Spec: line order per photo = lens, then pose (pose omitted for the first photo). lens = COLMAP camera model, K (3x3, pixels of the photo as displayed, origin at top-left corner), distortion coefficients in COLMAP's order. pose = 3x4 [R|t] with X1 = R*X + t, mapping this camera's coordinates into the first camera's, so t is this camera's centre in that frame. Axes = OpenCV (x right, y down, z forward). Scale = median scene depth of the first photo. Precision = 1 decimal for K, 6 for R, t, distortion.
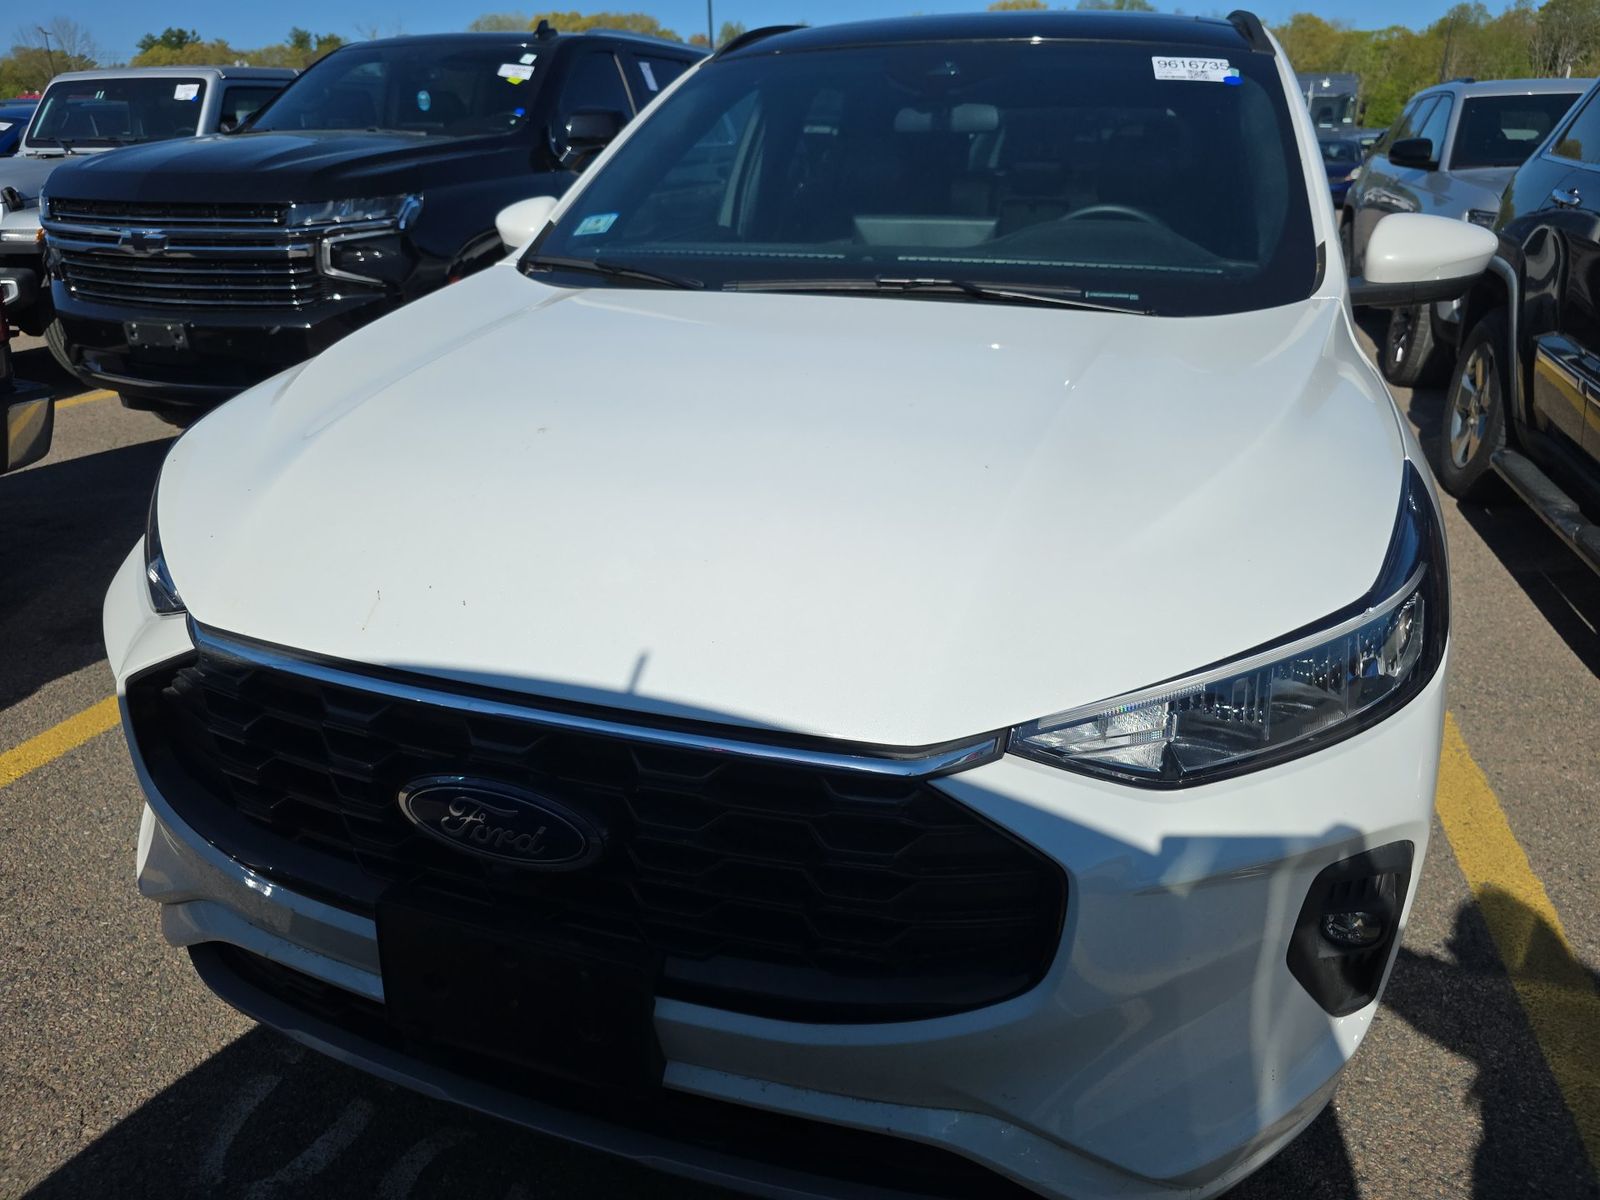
lens RADIAL K [[1186.3, 0, 879.2], [0, 1186.3, 583.2], [0, 0, 1]] dist [0.041765, -0.035608]
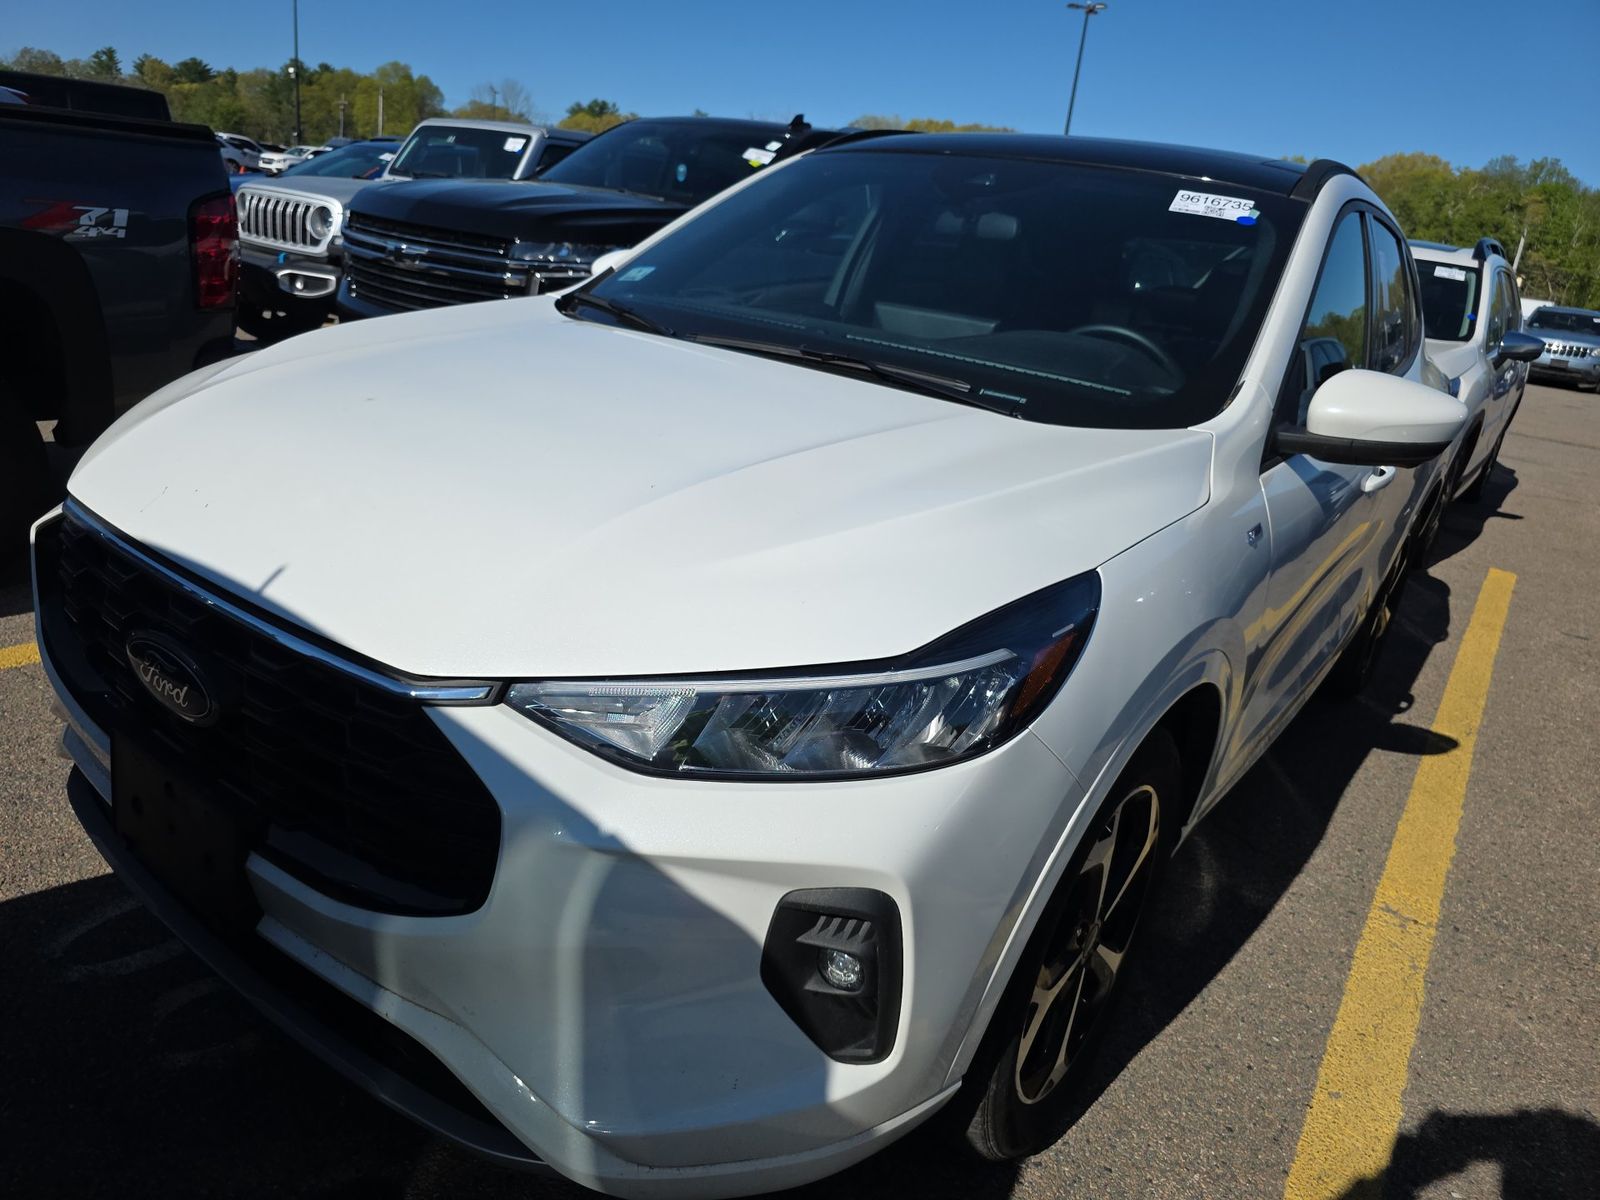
lens RADIAL K [[1187.7, 0, 809.0], [0, 1187.7, 597.5], [0, 0, 1]] dist [0.052187, -0.039201]
pose [[0.941911, 0.206713, -0.264715, 0.192916], [-0.225213, 0.973438, -0.041208, 0.006577], [0.249165, 0.098431, 0.963446, -0.017433]]
